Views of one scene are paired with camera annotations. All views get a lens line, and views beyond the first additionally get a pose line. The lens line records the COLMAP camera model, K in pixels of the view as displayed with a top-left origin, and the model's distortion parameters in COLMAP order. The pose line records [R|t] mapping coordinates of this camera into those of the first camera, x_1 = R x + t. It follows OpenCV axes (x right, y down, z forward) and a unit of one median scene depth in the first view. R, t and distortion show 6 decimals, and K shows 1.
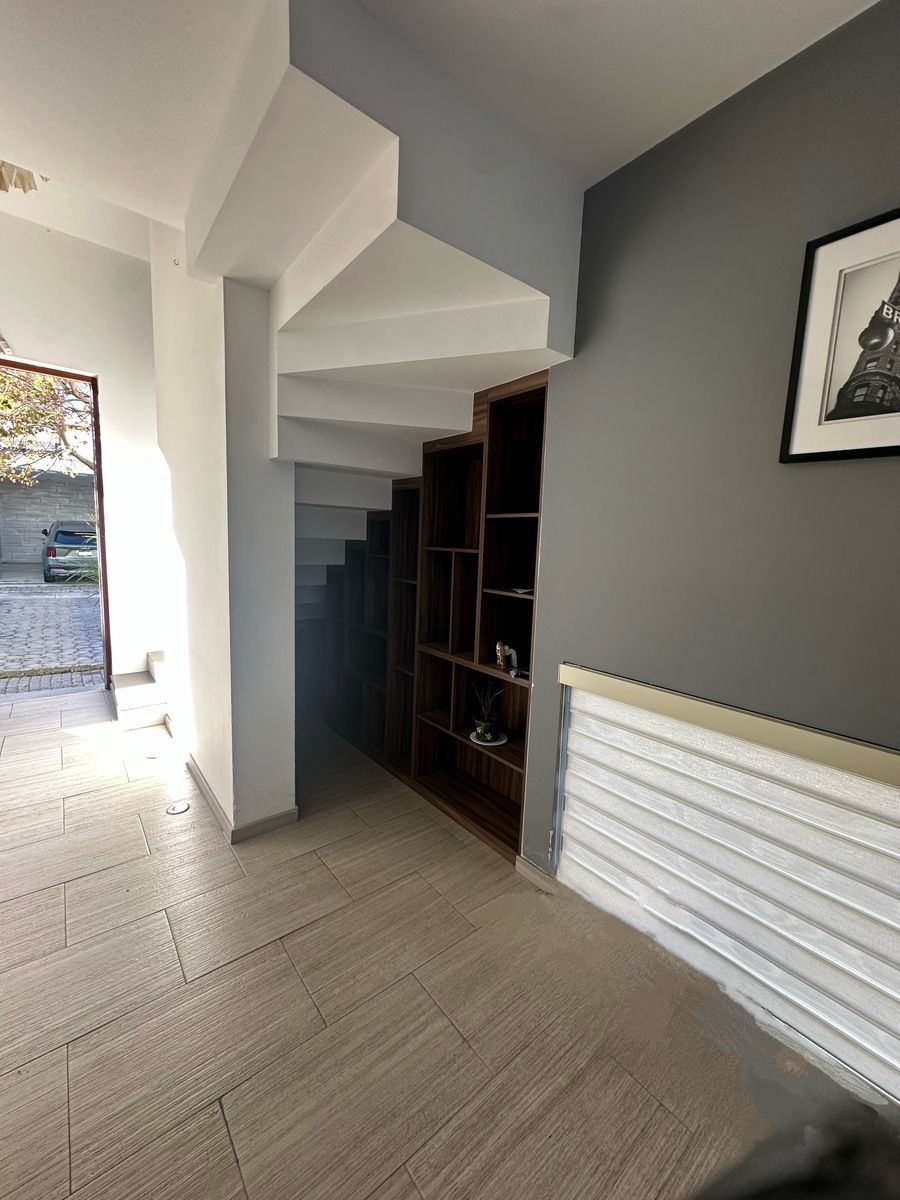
lens RADIAL K [[475.6, 0, 450.0], [0, 475.6, 600.0], [0, 0, 1]] dist [-0.000034, -0.000223]
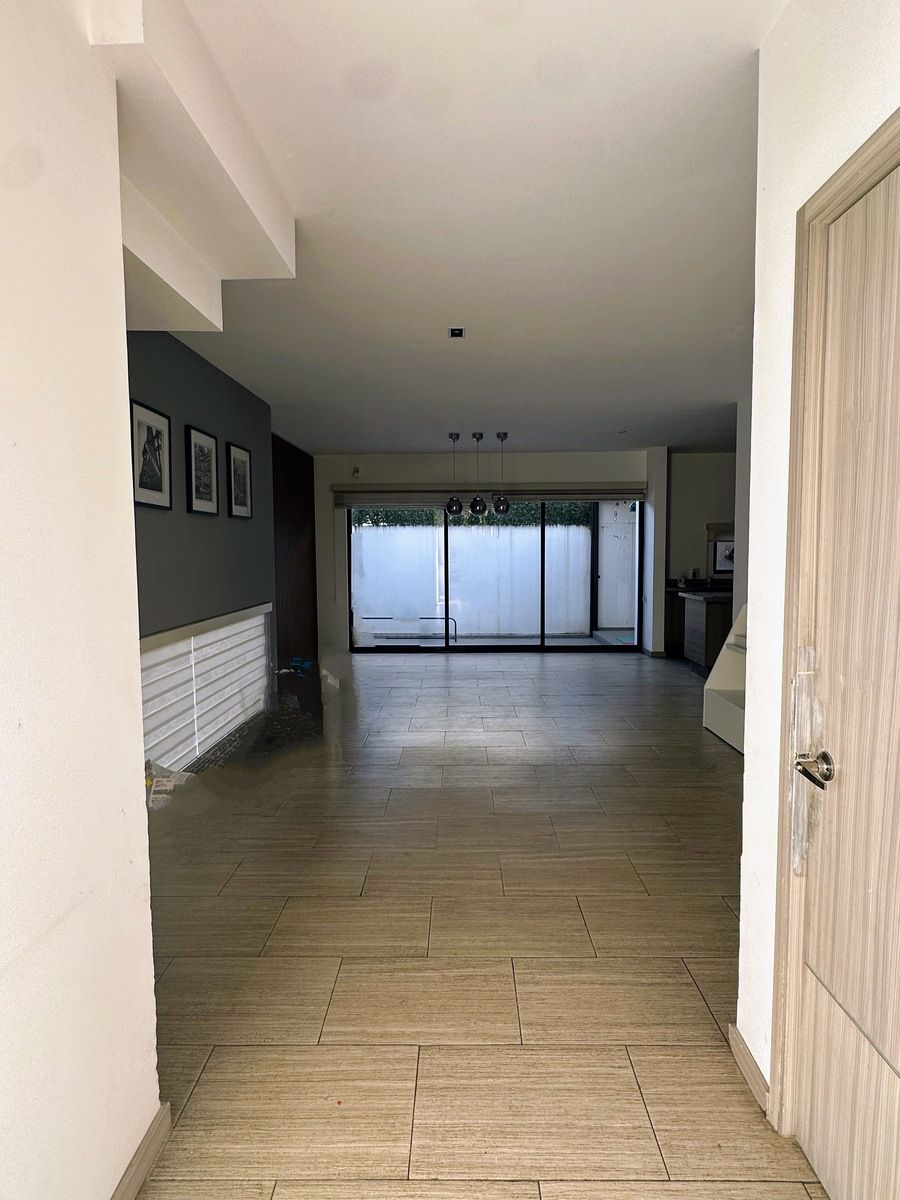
lens RADIAL K [[623.9, 0, 450.0], [0, 623.9, 600.0], [0, 0, 1]] dist [0.000144, 0.000017]
pose [[-0.763820, -0.076732, 0.640852, -1.645570], [0.060043, 0.980155, 0.188923, -0.266170], [-0.642630, 0.182782, -0.744055, 1.807614]]
